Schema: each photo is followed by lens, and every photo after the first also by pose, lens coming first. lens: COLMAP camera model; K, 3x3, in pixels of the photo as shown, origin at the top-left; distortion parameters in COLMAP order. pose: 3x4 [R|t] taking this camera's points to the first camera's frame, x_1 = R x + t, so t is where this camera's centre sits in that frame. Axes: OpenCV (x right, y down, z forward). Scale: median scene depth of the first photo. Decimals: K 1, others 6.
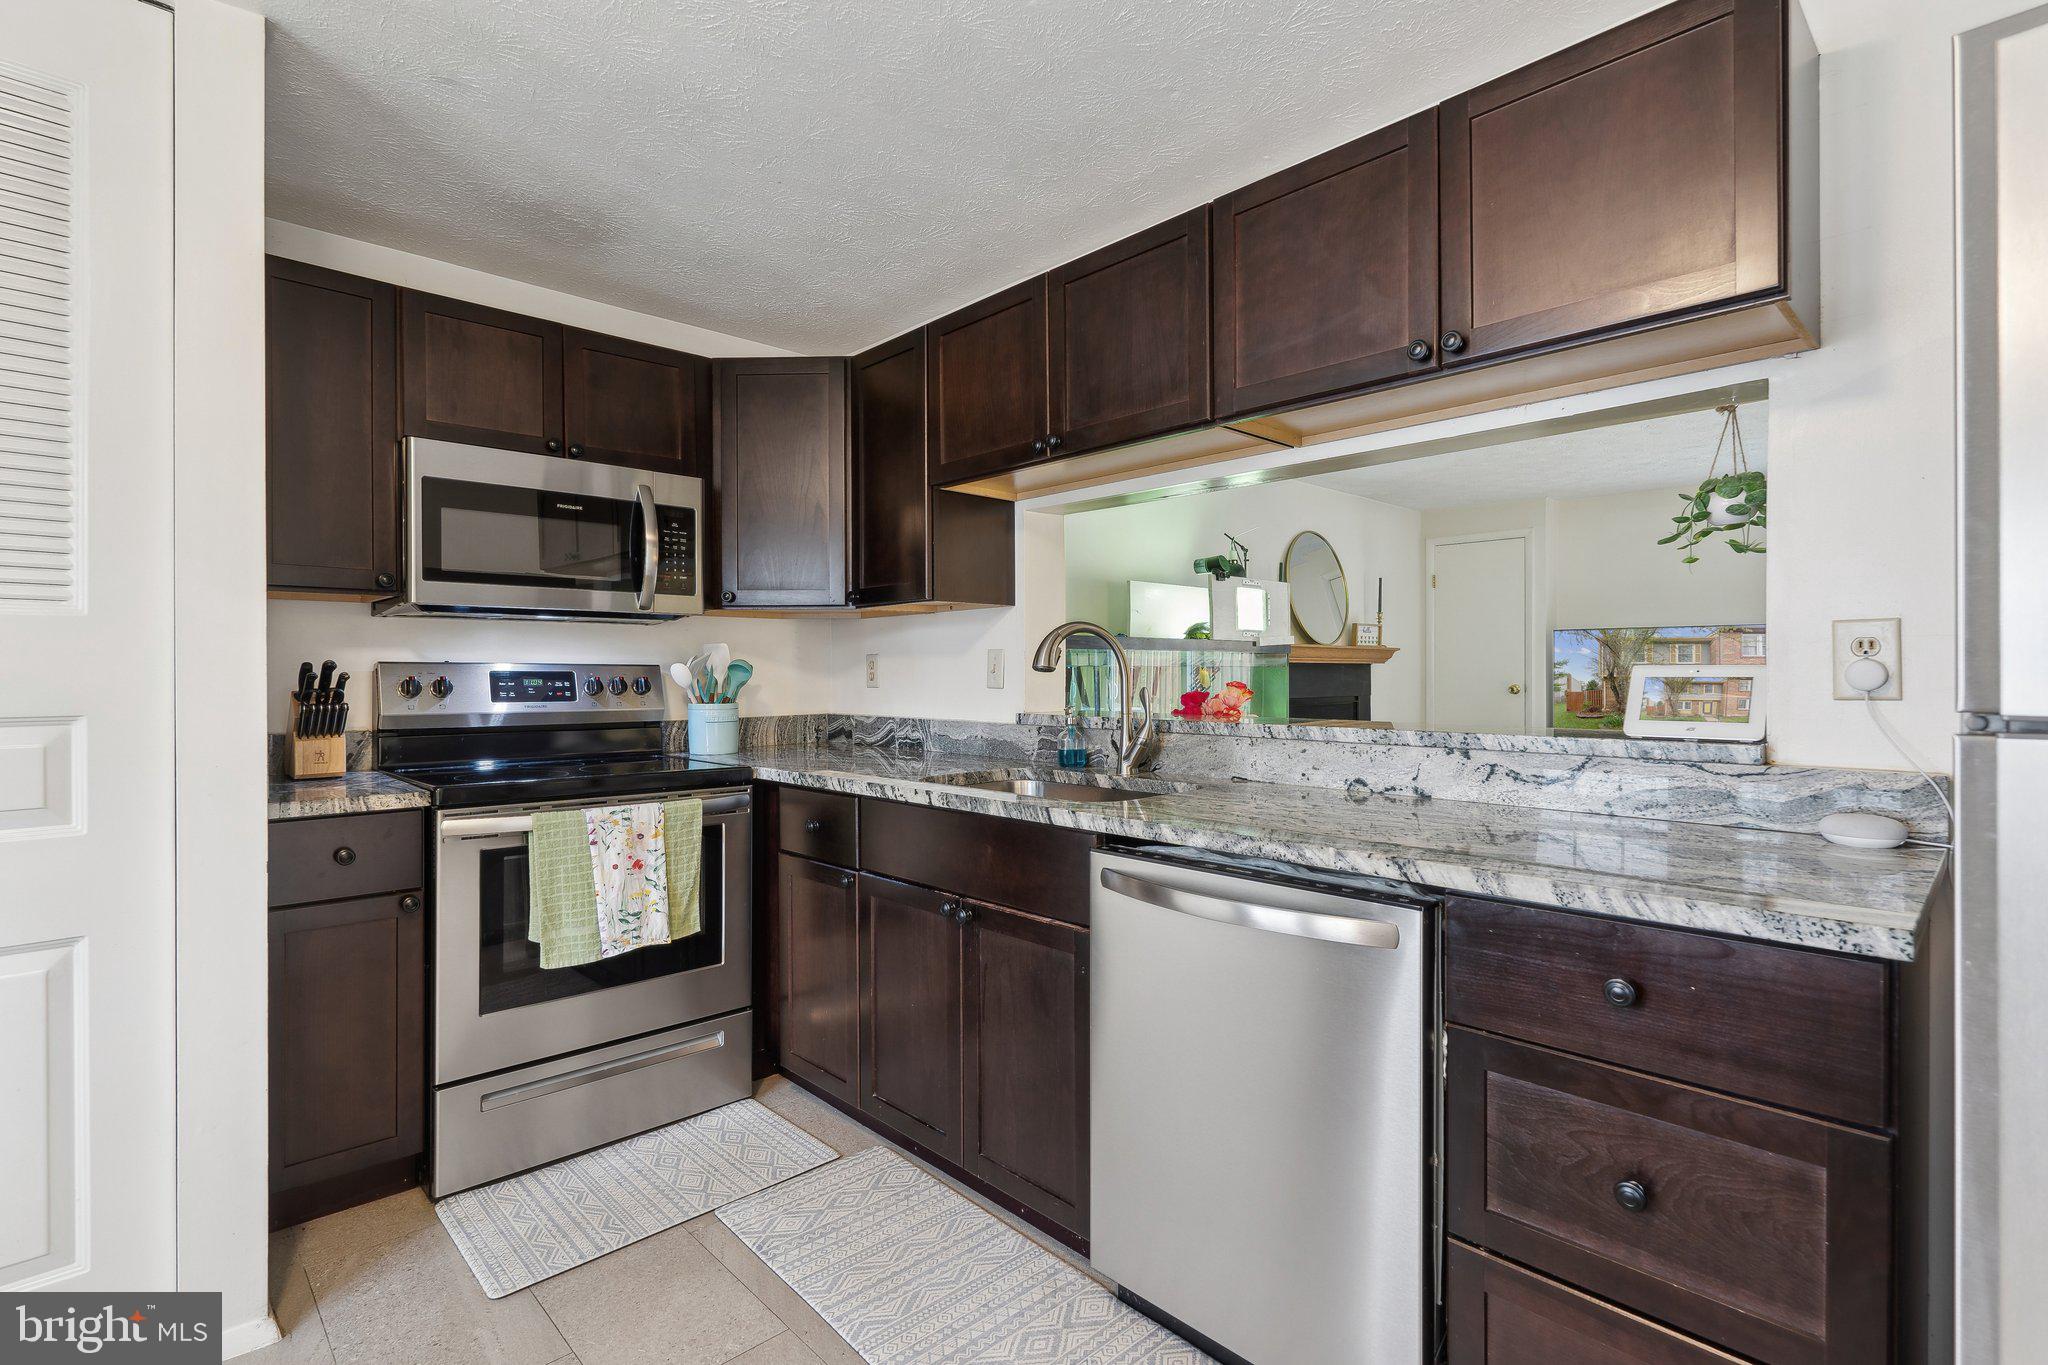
lens RADIAL K [[945.4, 0, 1024.5], [0, 945.4, 672.4], [0, 0, 1]] dist [-0.000393, 0.000391]
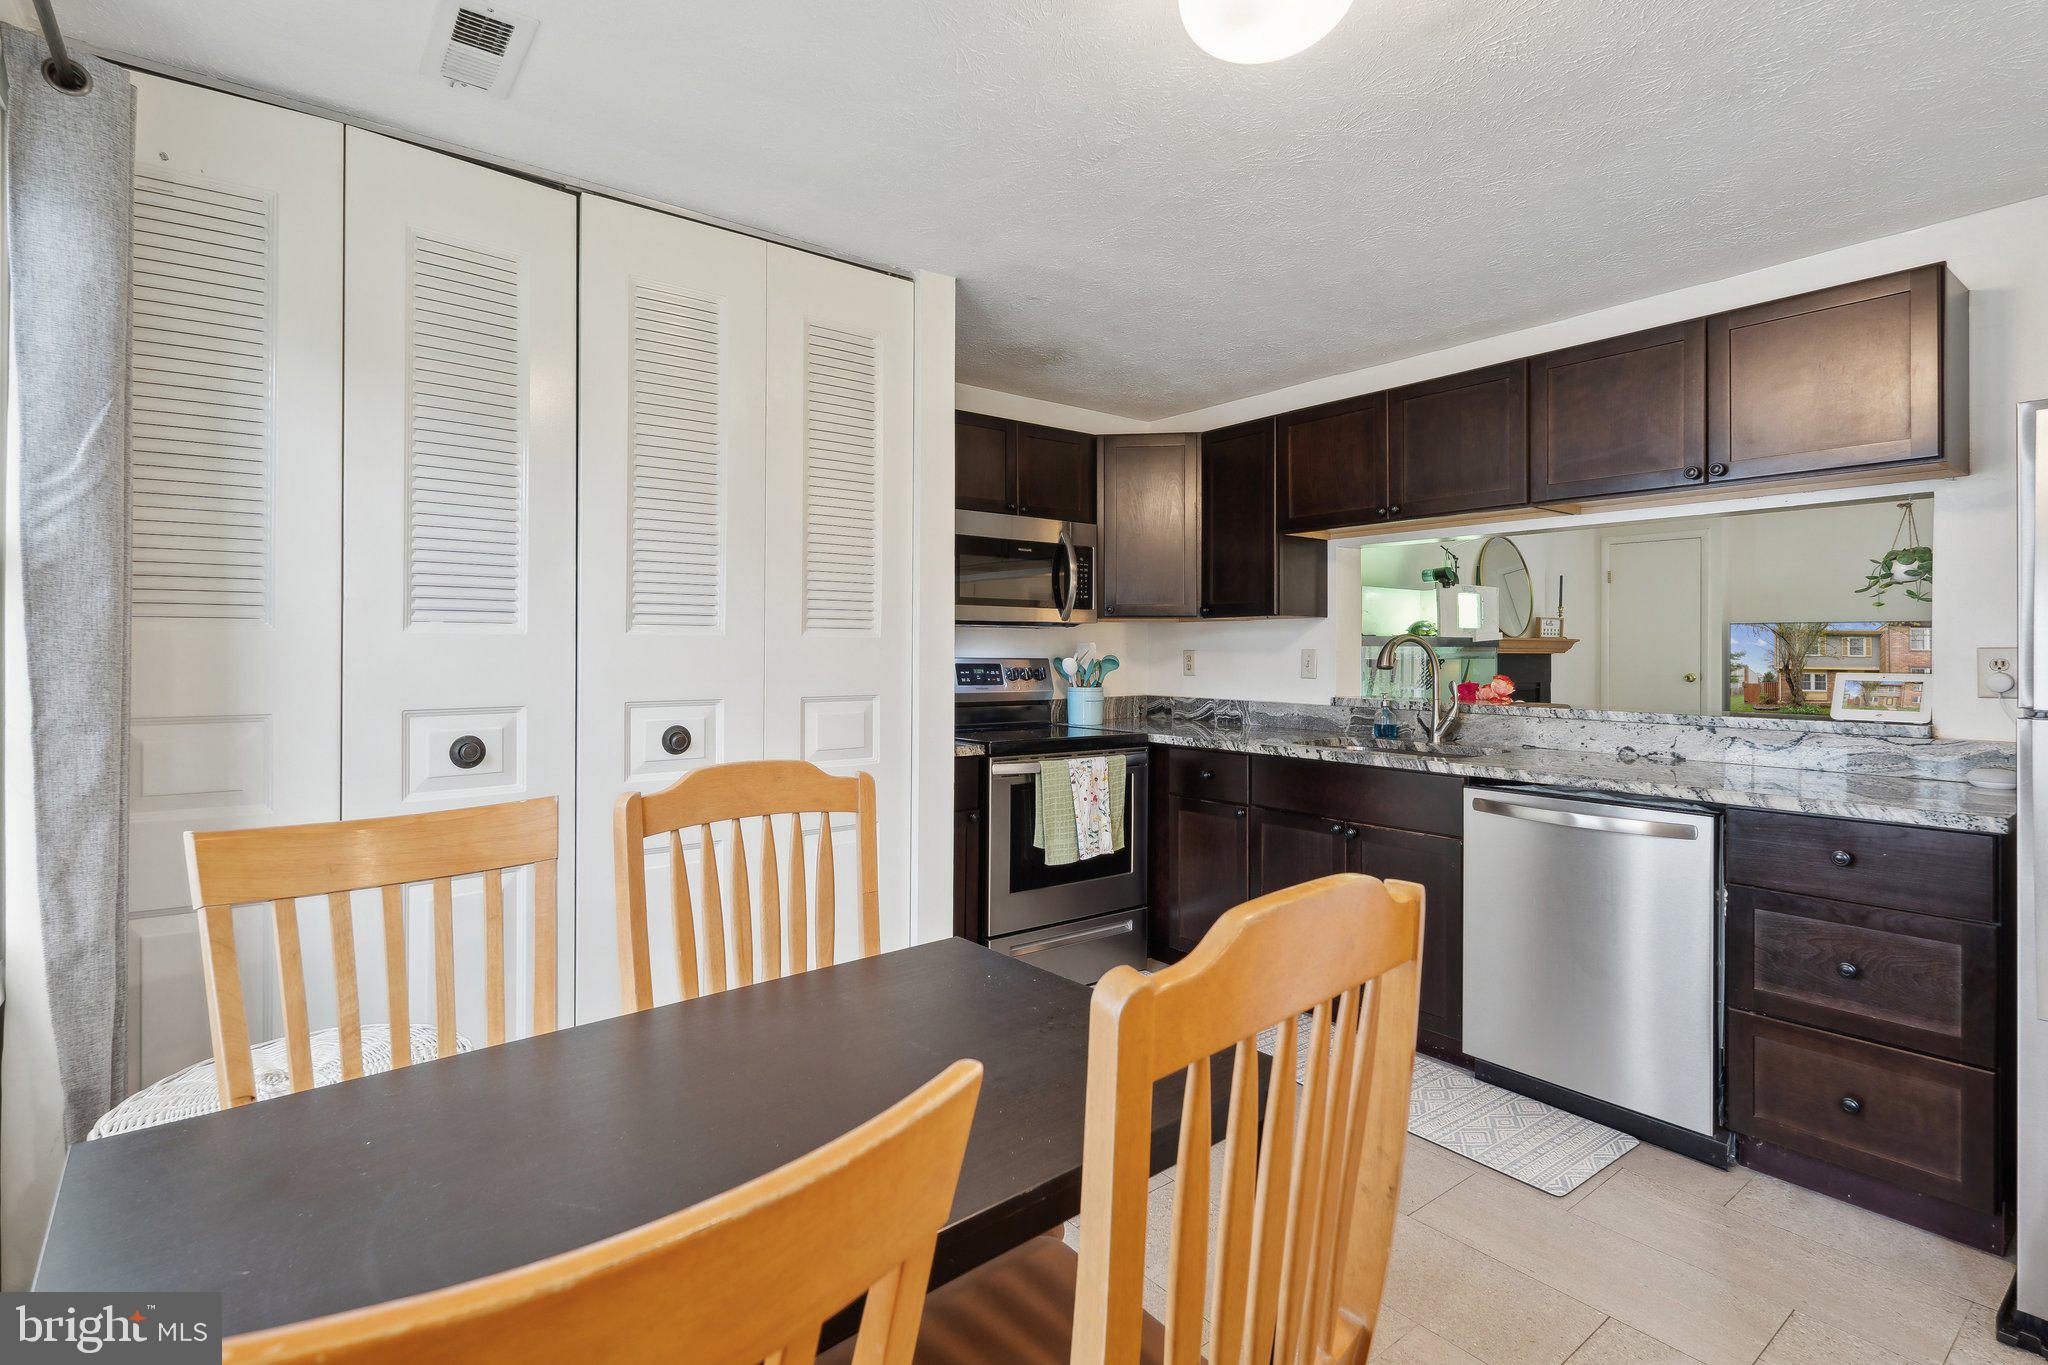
lens RADIAL K [[972.7, 0, 1017.8], [0, 972.7, 644.2], [0, 0, 1]] dist [0.003478, -0.000560]
pose [[0.995158, 0.006107, -0.098102, -0.387926], [-0.006638, 0.999965, -0.005091, -0.027602], [0.098068, 0.005717, 0.995163, -0.520094]]
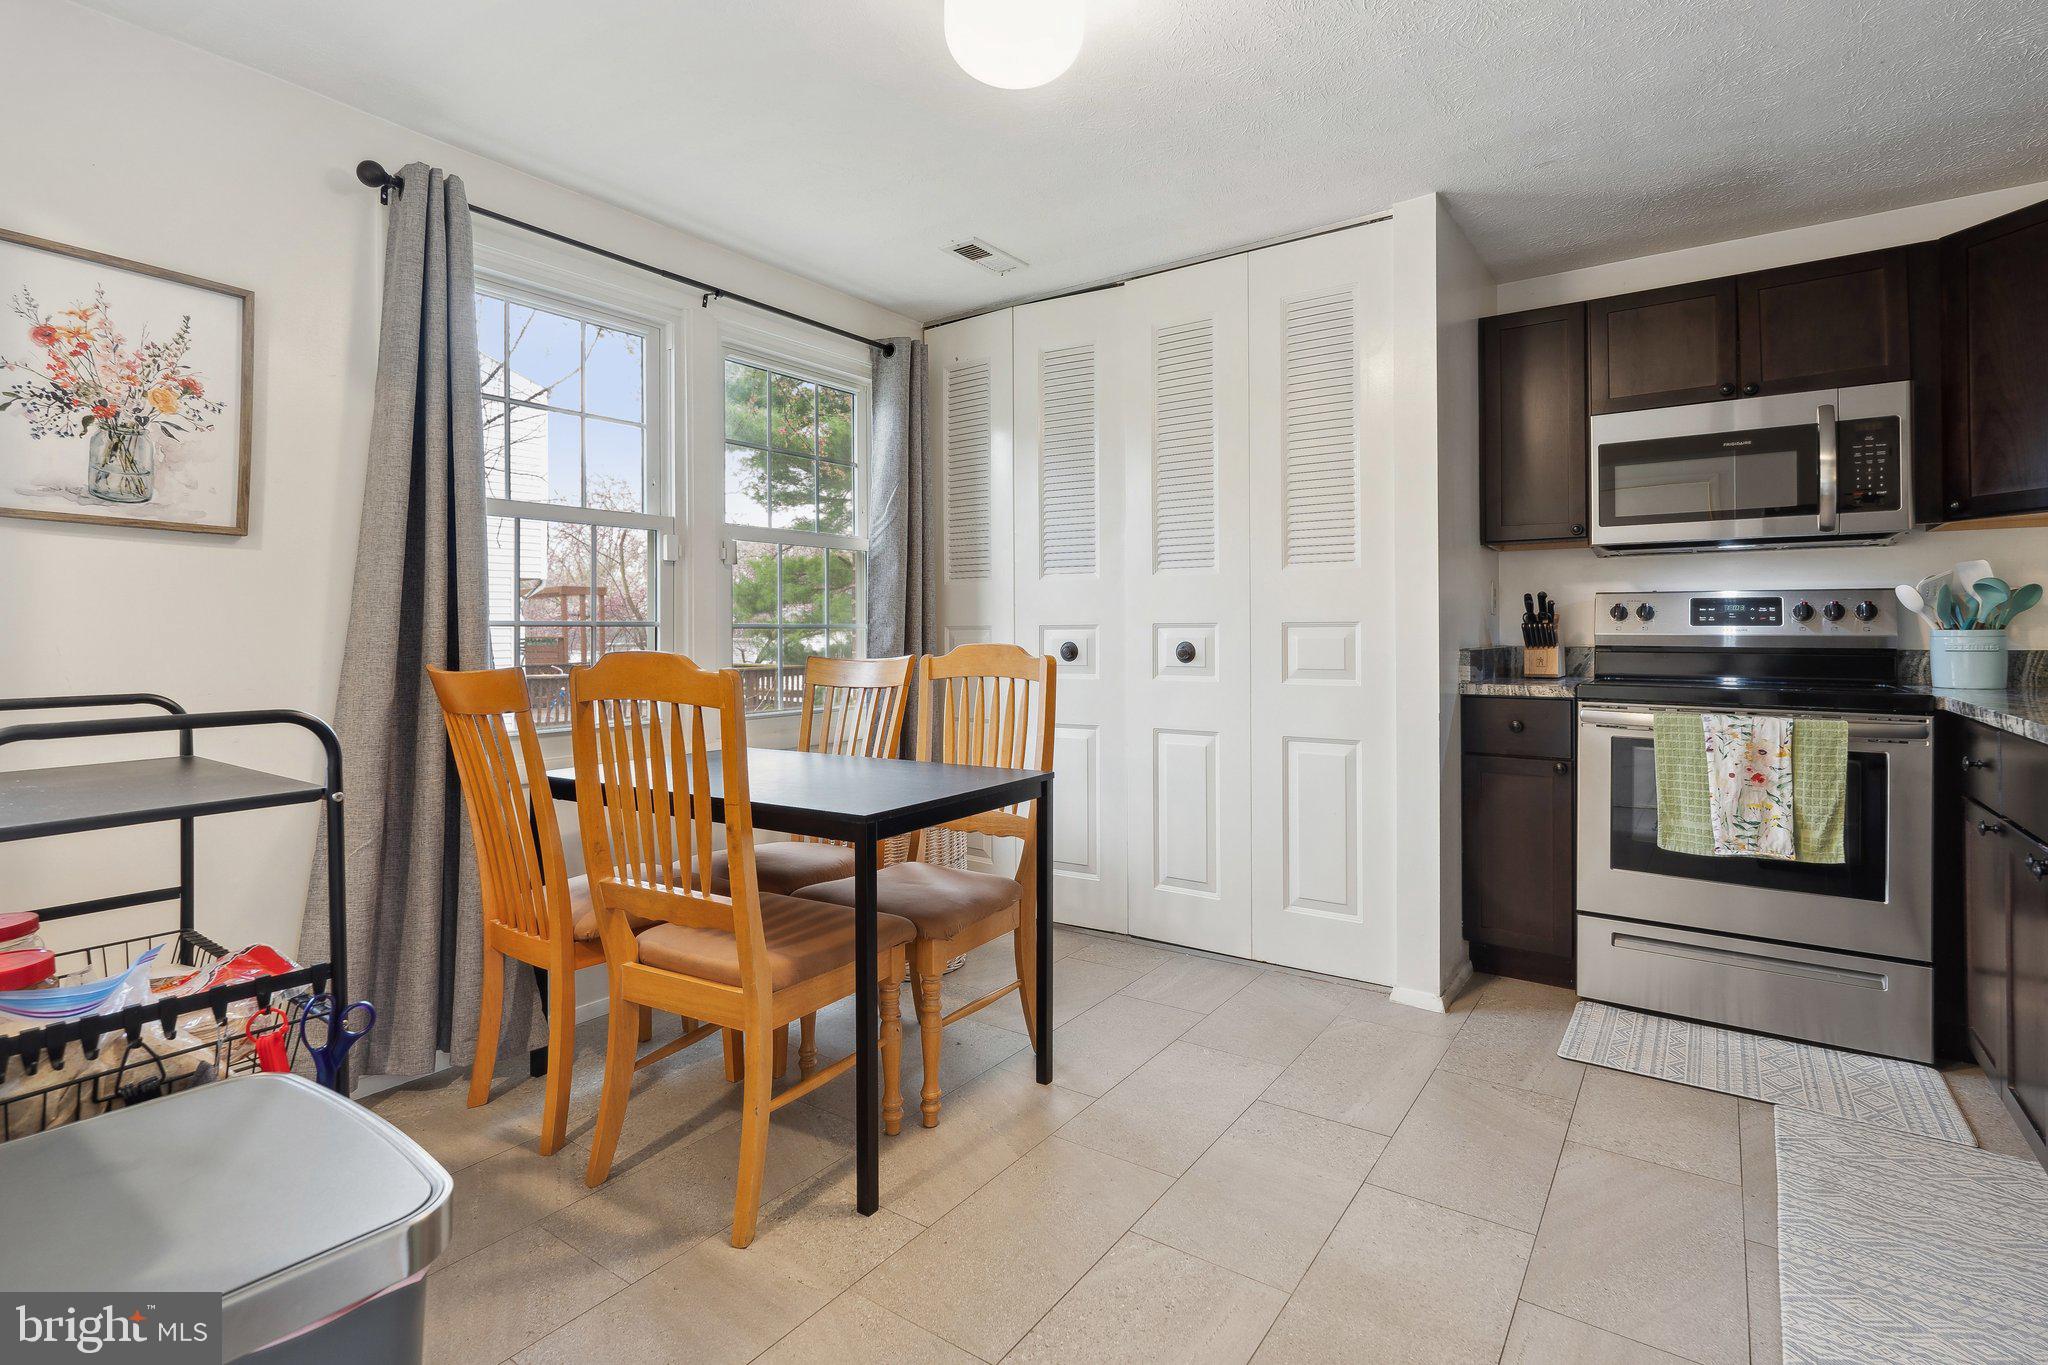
lens RADIAL K [[972.7, 0, 1017.8], [0, 972.7, 644.2], [0, 0, 1]] dist [0.003478, -0.000560]
pose [[0.186106, 0.029237, -0.982095, 0.510647], [0.007058, 0.999492, 0.031092, 0.014160], [0.982504, -0.012718, 0.185805, -0.015330]]
